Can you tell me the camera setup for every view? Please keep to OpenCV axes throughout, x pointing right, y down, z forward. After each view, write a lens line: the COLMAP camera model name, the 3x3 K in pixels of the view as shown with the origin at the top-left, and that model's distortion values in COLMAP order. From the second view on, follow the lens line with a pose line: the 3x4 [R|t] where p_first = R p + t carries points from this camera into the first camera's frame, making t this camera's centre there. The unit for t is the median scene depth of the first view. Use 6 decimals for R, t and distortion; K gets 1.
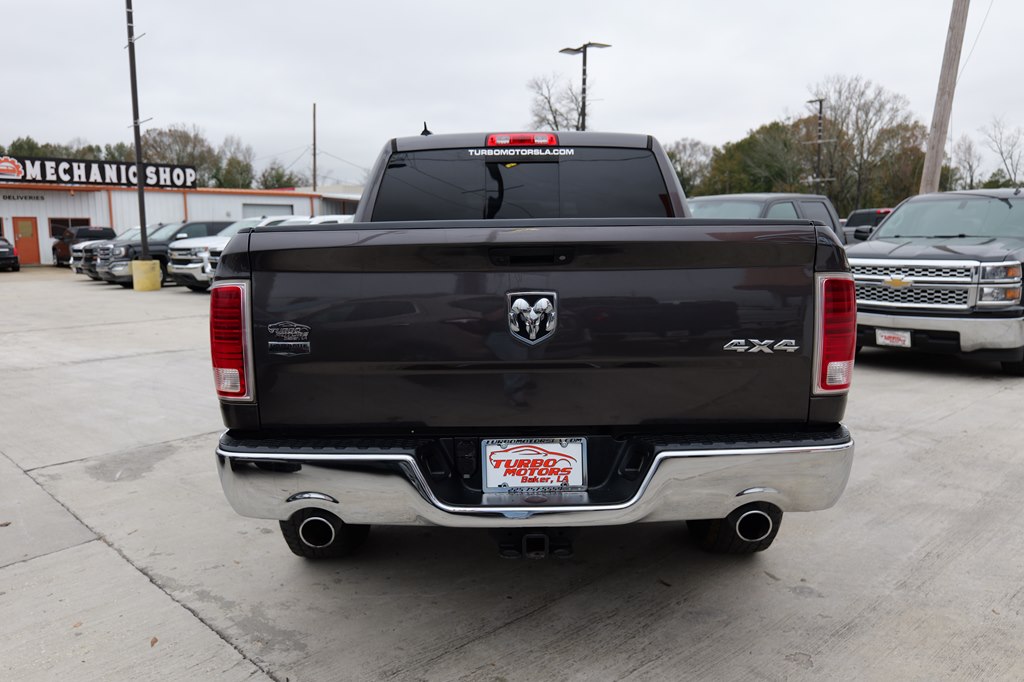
lens RADIAL K [[778.0, 0, 505.7], [0, 778.0, 346.4], [0, 0, 1]] dist [0.012429, -0.008784]
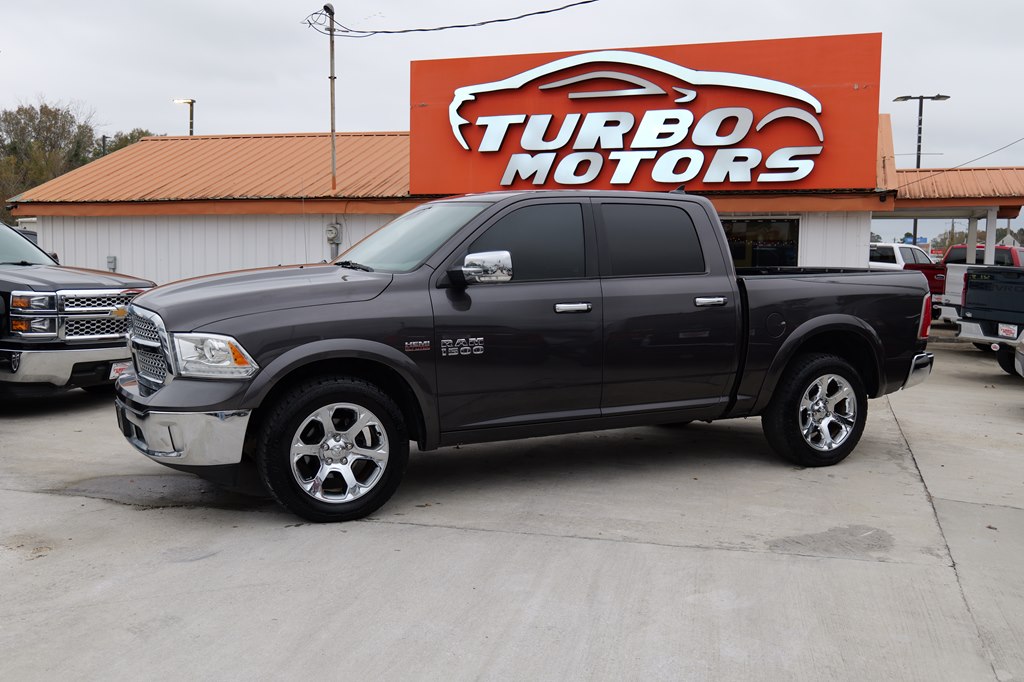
lens RADIAL K [[977.5, 0, 504.3], [0, 977.5, 344.1], [0, 0, 1]] dist [0.006317, 0.000000]
pose [[-0.459891, -0.076884, 0.884641, -1.422390], [0.113661, 0.982953, 0.144516, -0.295430], [-0.880671, 0.167011, -0.443312, 2.021220]]
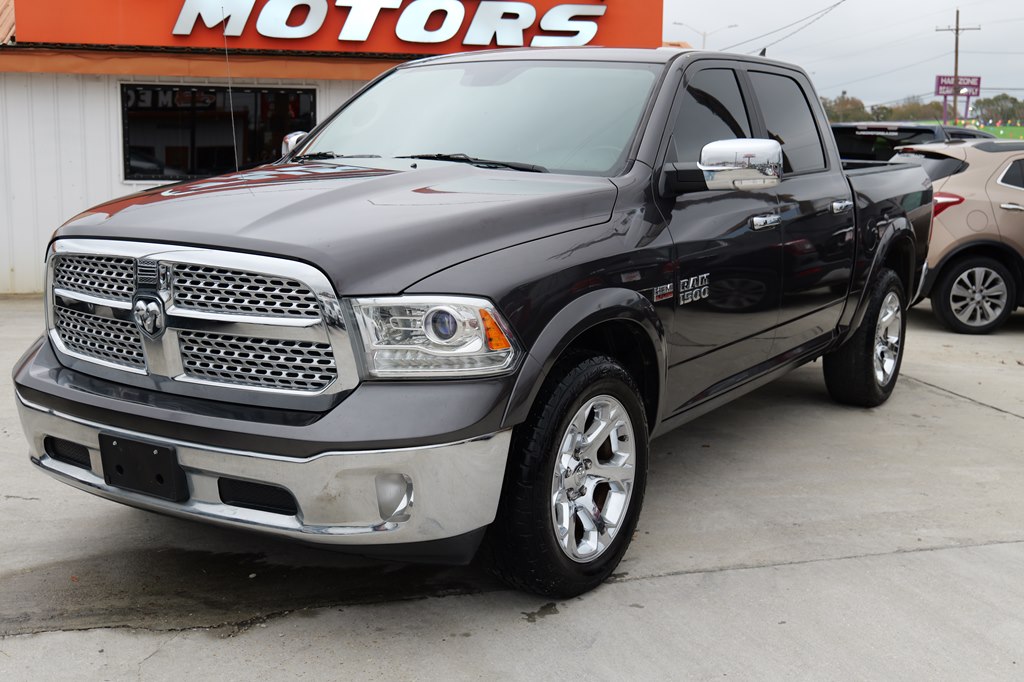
lens RADIAL K [[1153.7, 0, 507.0], [0, 1153.7, 361.3], [0, 0, 1]] dist [0.003531, 0.000000]
pose [[-0.844959, -0.104838, 0.524455, -0.618692], [0.062195, 0.954686, 0.291044, -0.352340], [-0.531202, 0.278539, -0.800150, 2.404048]]
